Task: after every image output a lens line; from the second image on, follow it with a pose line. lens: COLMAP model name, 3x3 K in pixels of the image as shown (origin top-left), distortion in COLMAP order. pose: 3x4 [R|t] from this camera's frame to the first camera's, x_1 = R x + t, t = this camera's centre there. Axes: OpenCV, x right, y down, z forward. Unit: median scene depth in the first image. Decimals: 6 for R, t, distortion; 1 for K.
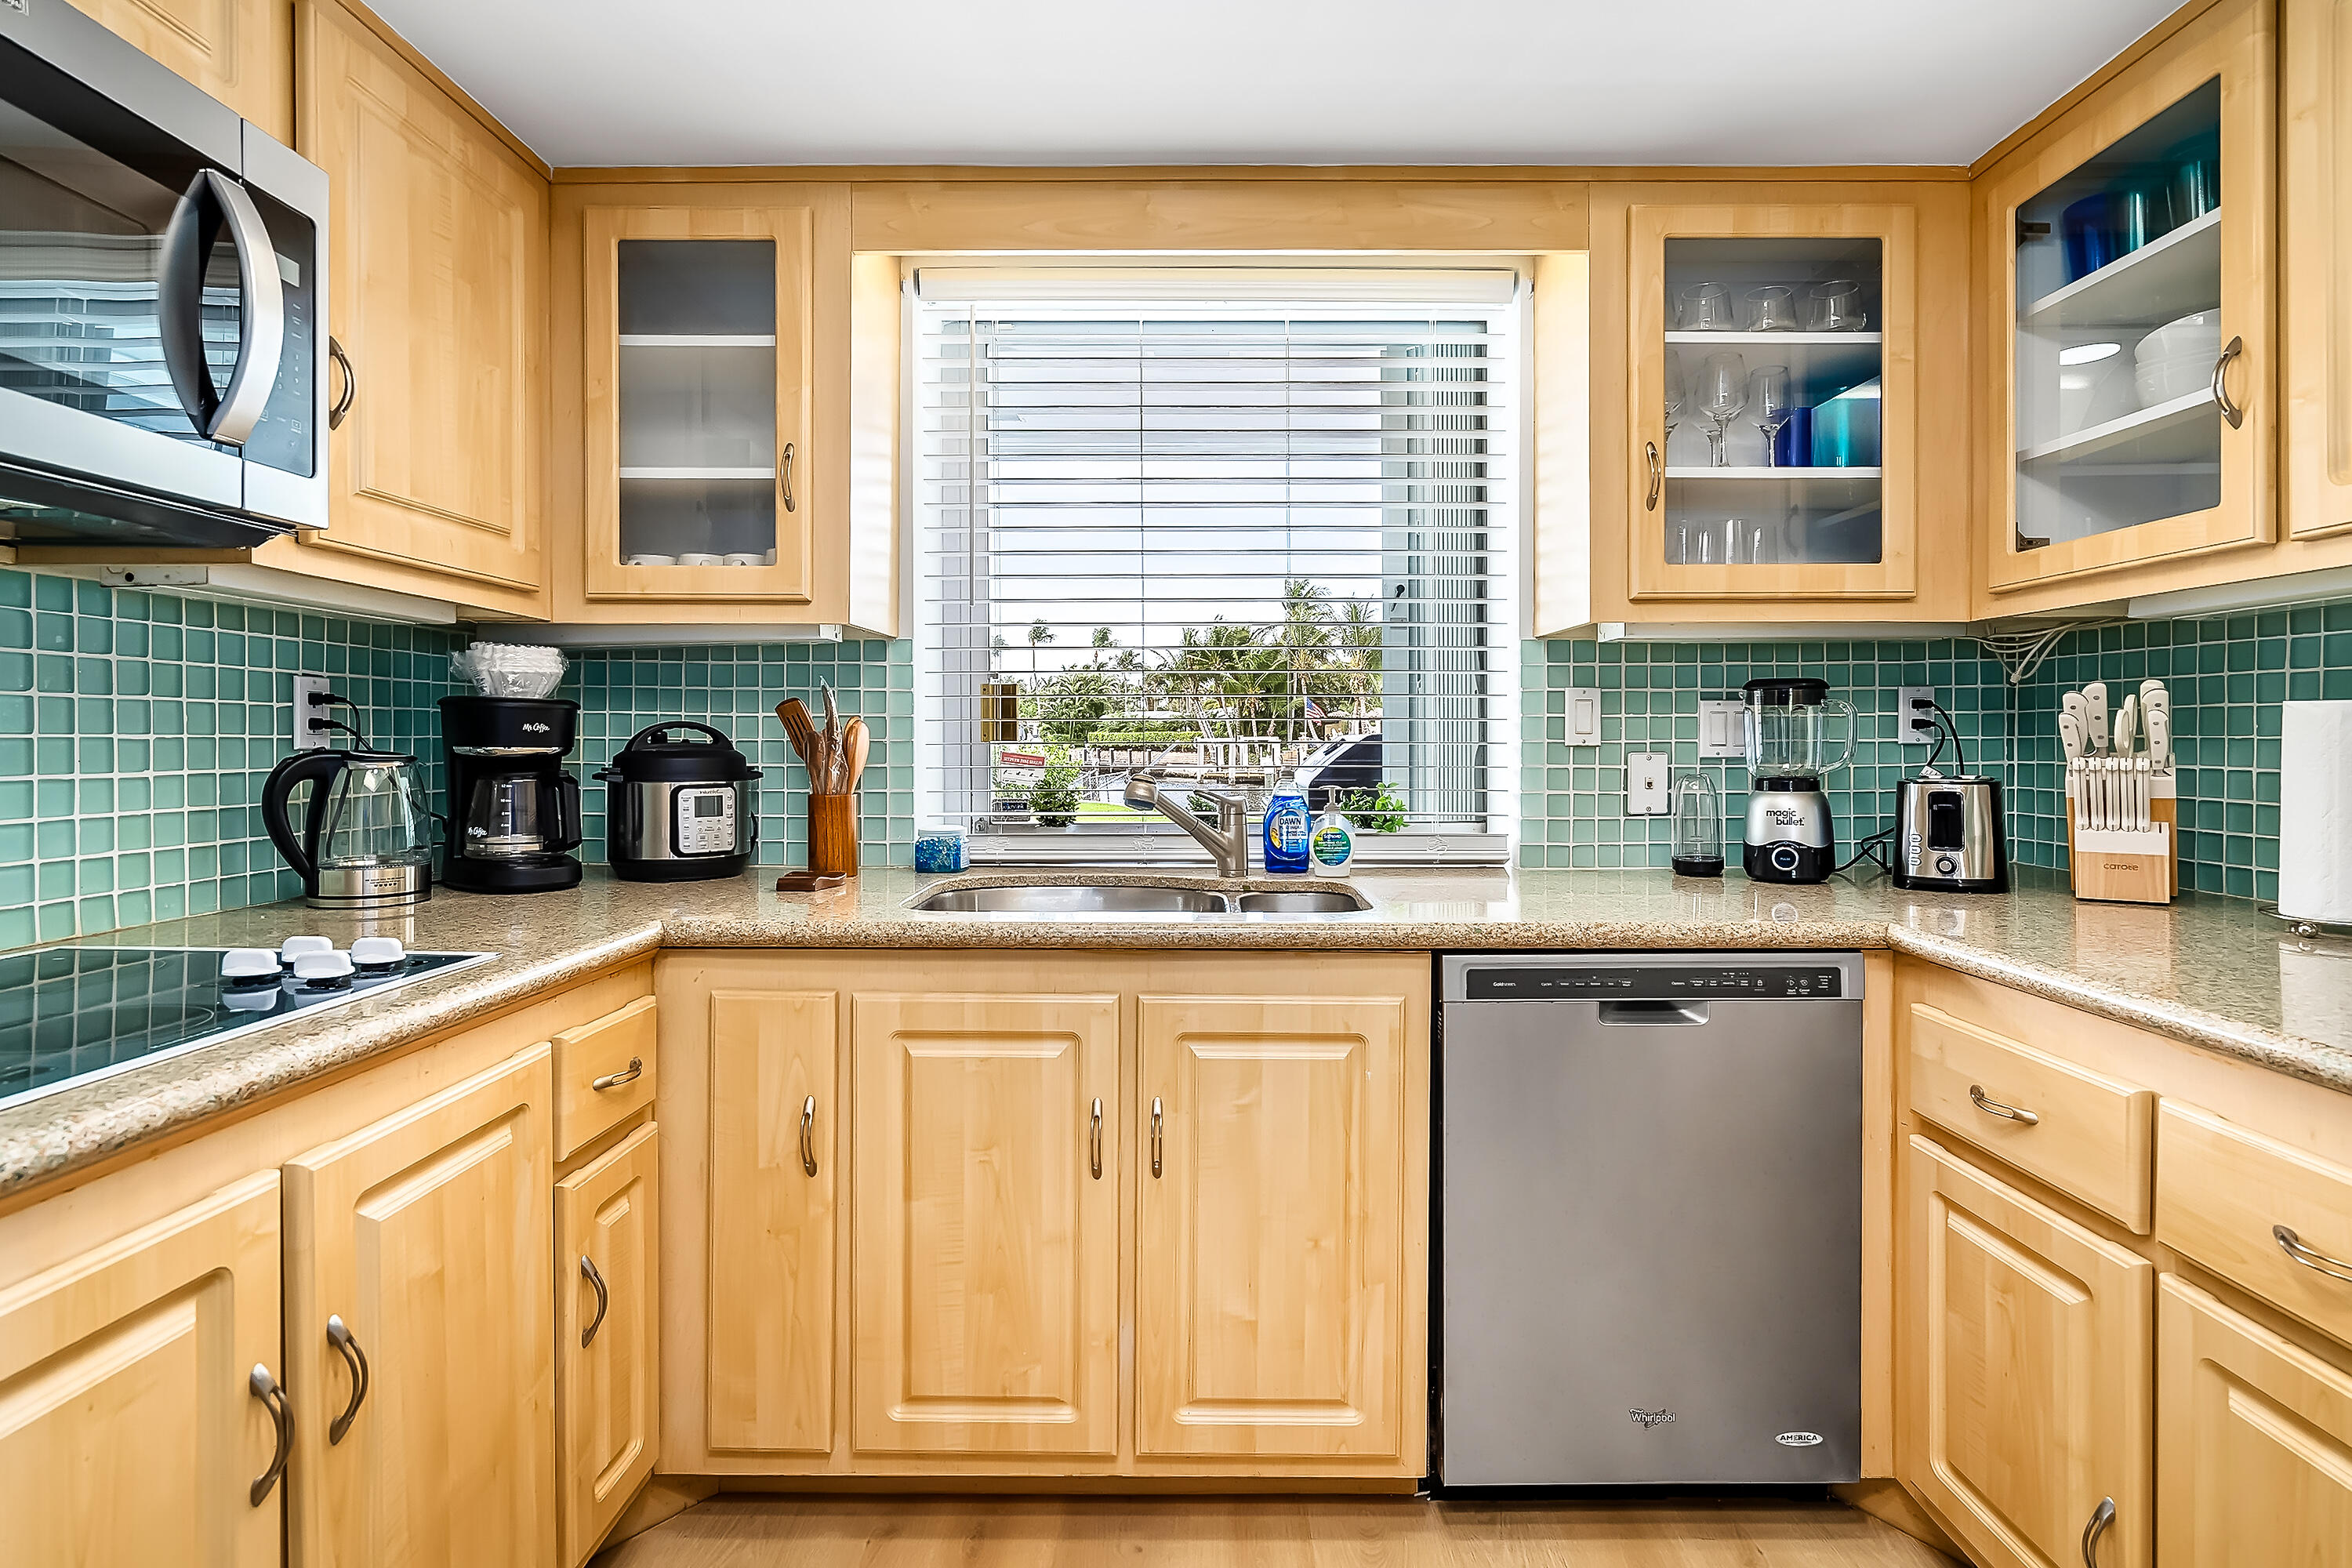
lens RADIAL K [[1132.1, 0, 1182.7], [0, 1132.1, 746.1], [0, 0, 1]] dist [-0.000938, -0.000120]
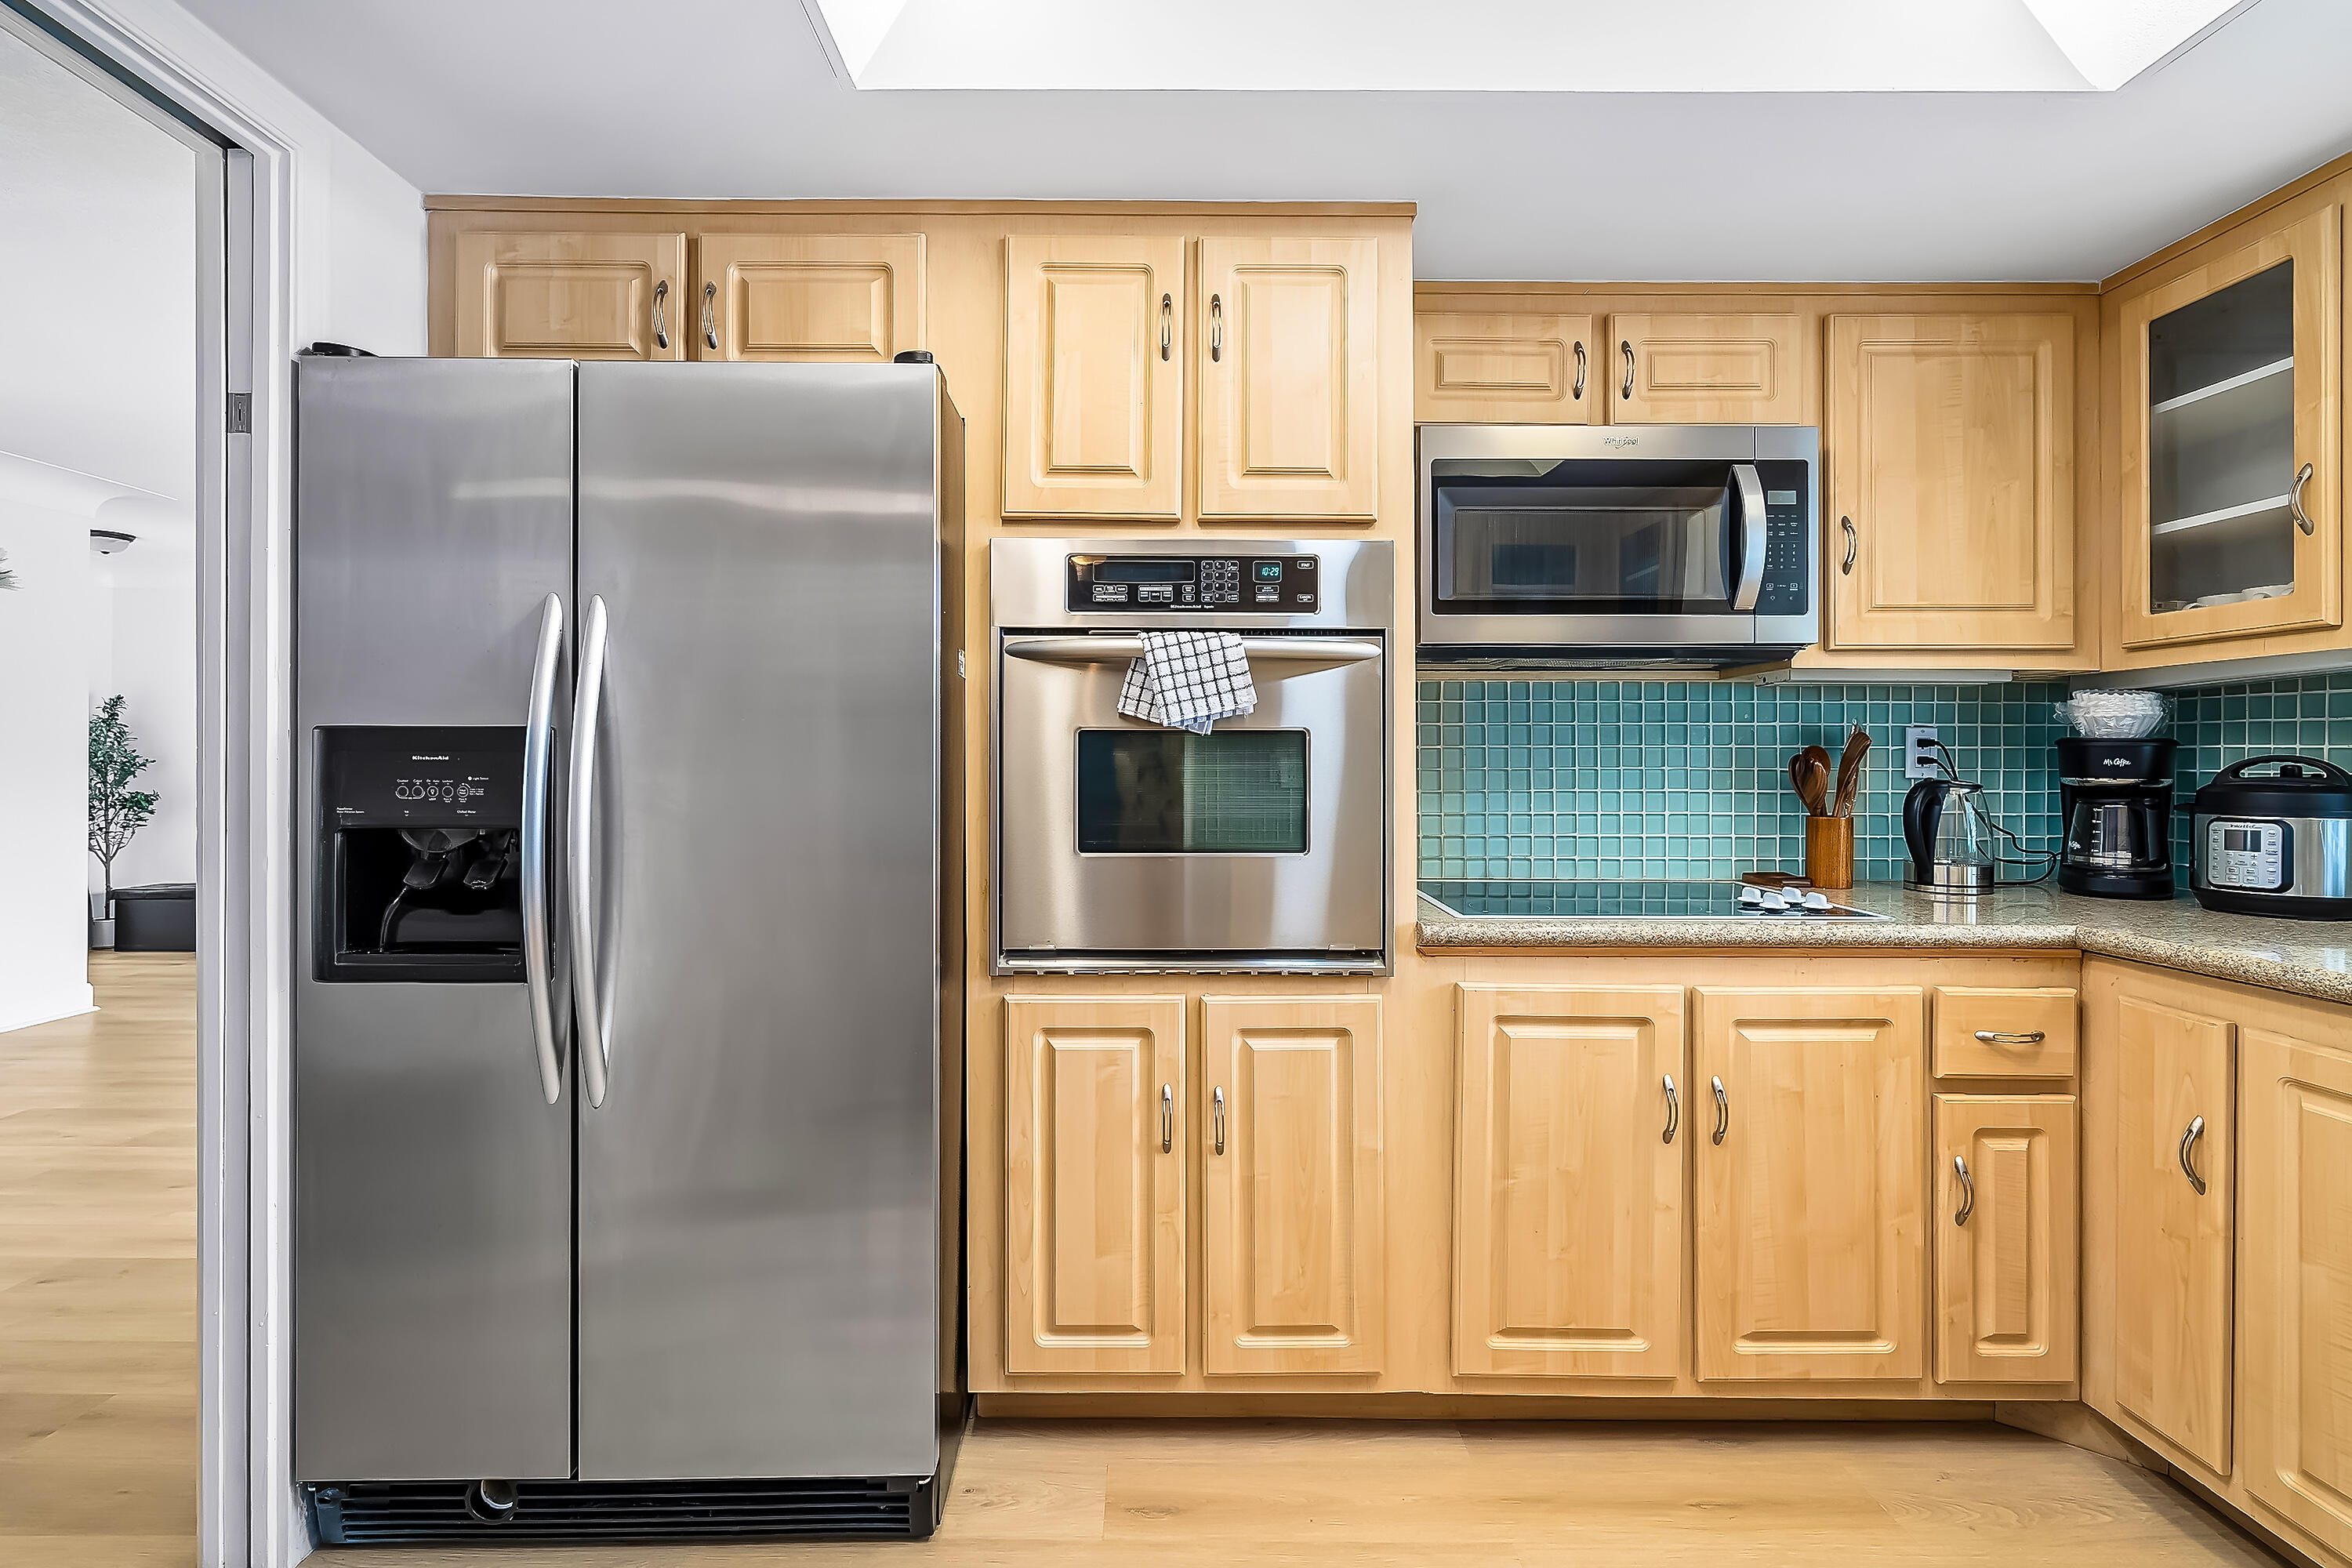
lens RADIAL K [[1133.7, 0, 1180.6], [0, 1133.7, 762.2], [0, 0, 1]] dist [0.002018, 0.002226]
pose [[0.025150, -0.002924, -0.999679, 0.633190], [-0.010016, 0.999945, -0.003177, -0.003586], [0.999634, 0.010092, 0.025119, 0.029742]]
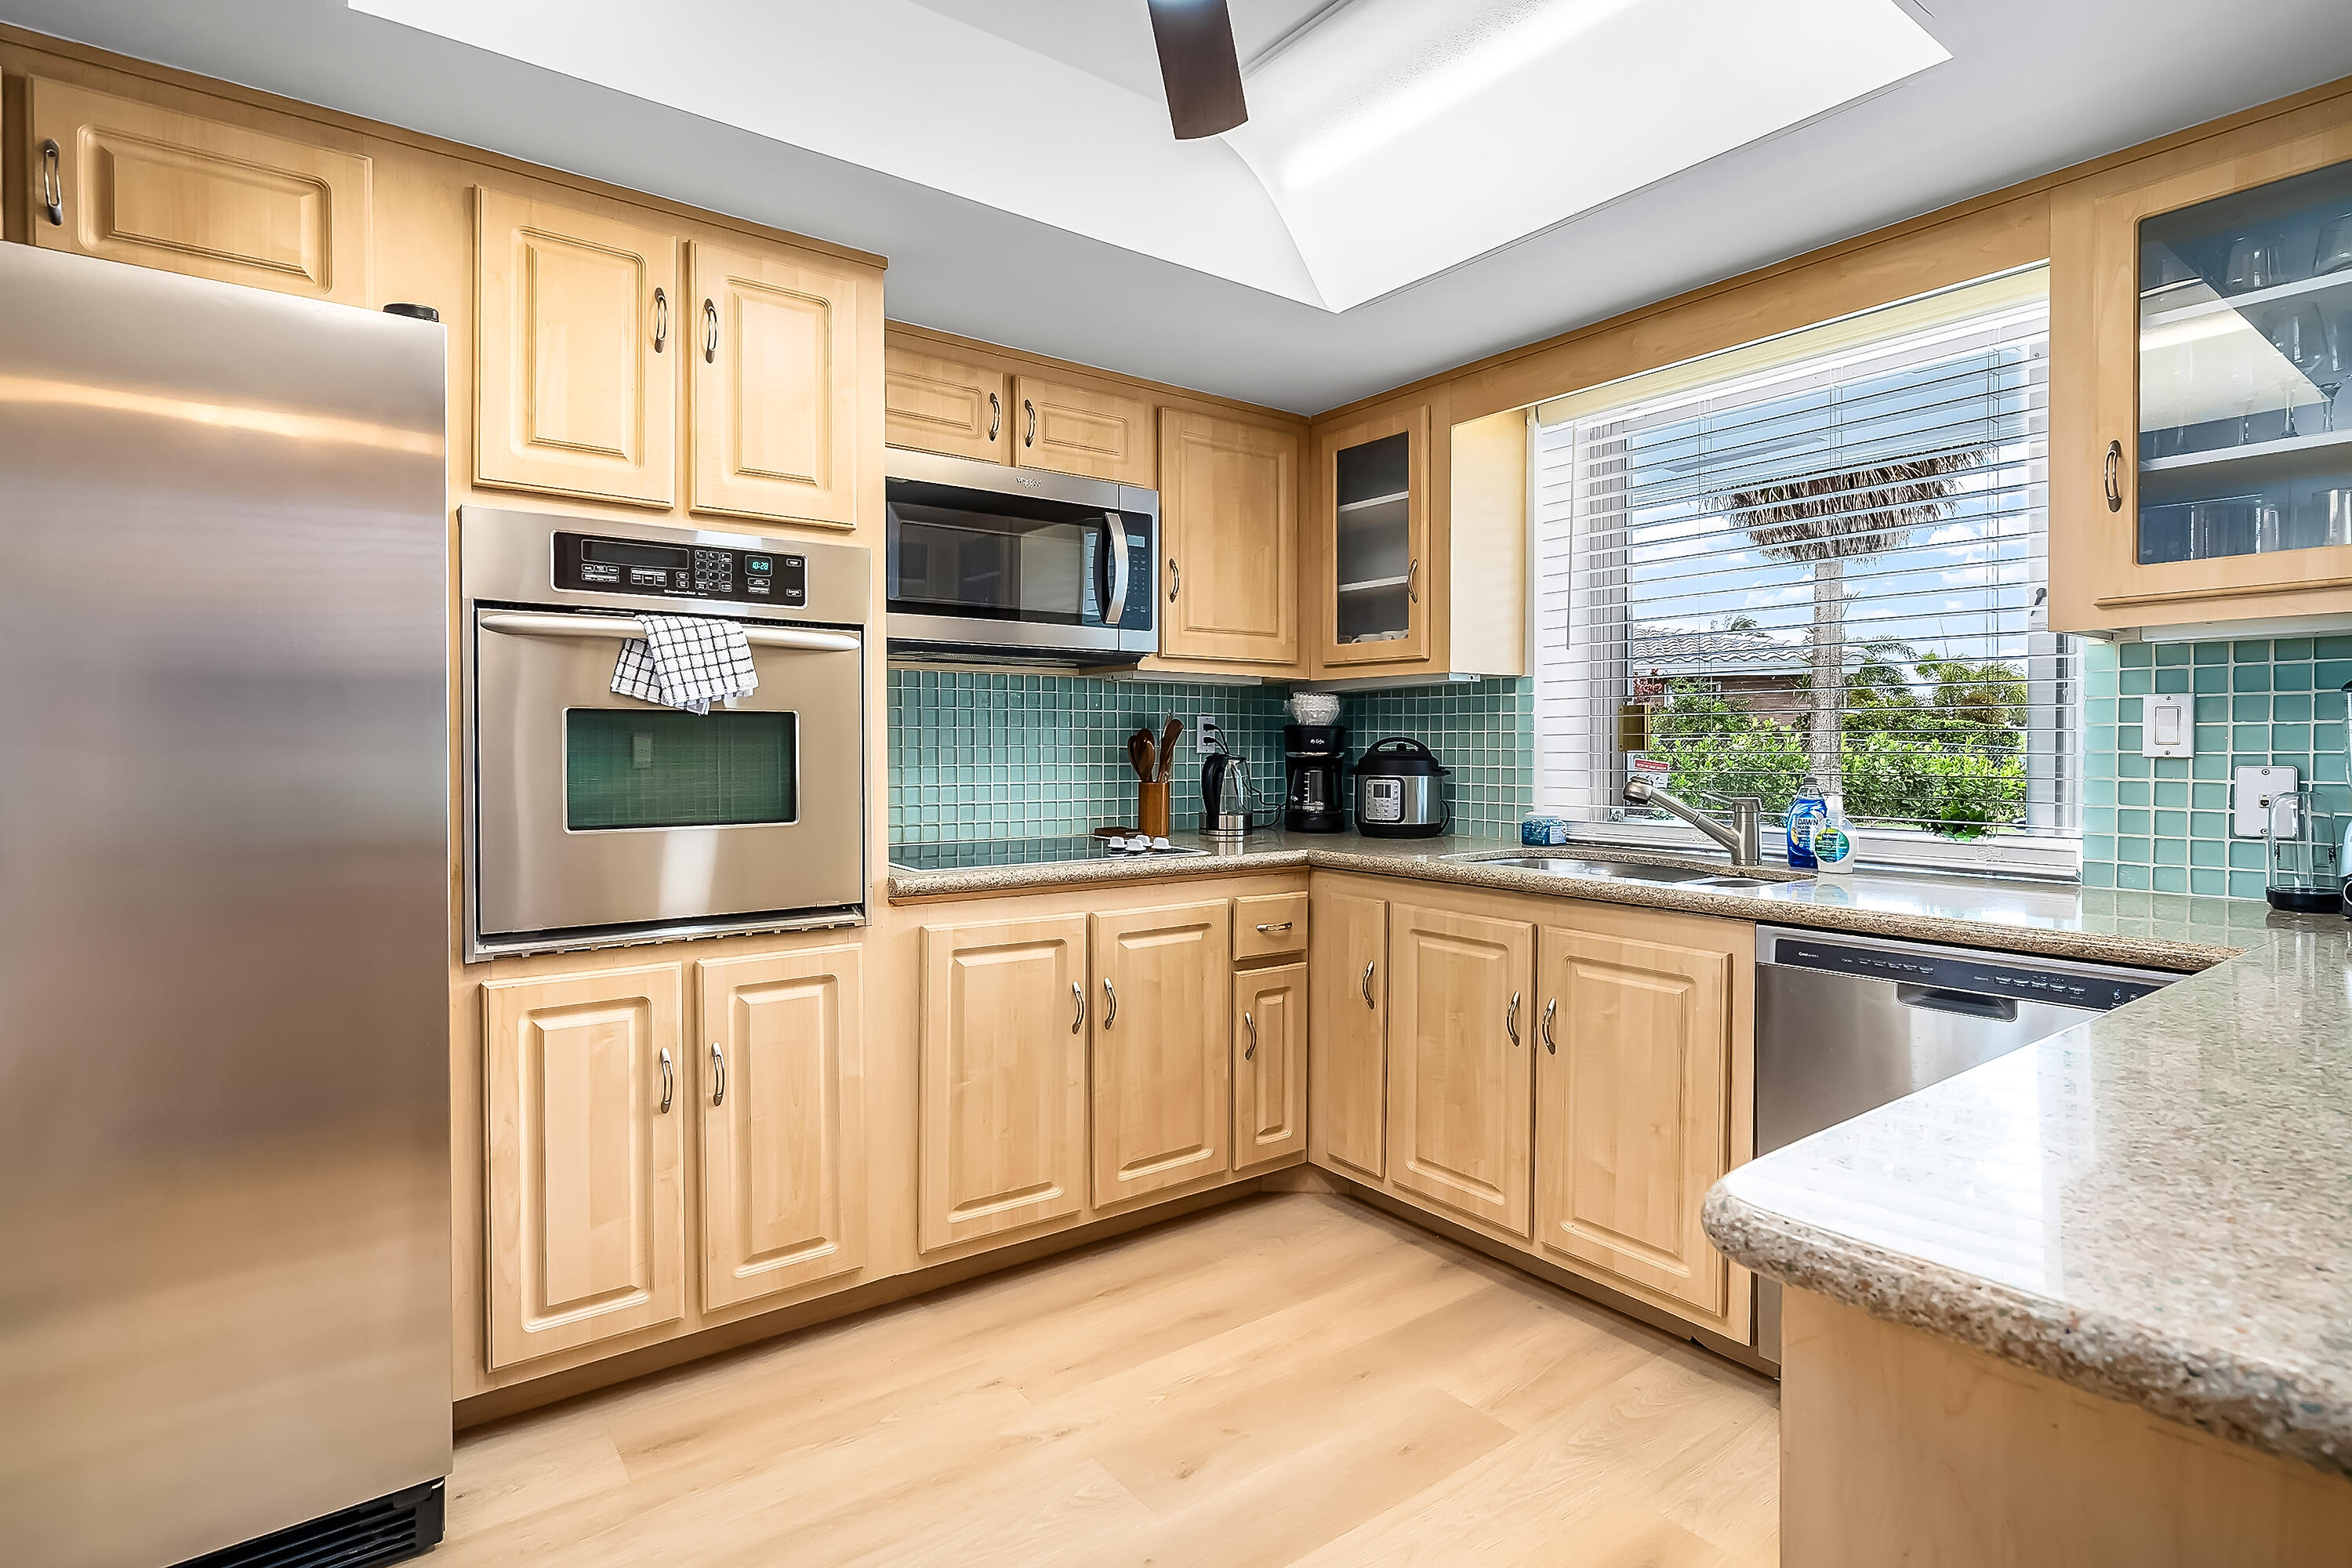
lens RADIAL K [[1156.6, 0, 1194.3], [0, 1156.6, 763.3], [0, 0, 1]] dist [-0.001357, 0.008226]
pose [[0.616689, 0.011925, -0.787117, 0.779436], [-0.006841, 0.999929, 0.009790, 0.000819], [0.787177, -0.000653, 0.616727, -0.241884]]
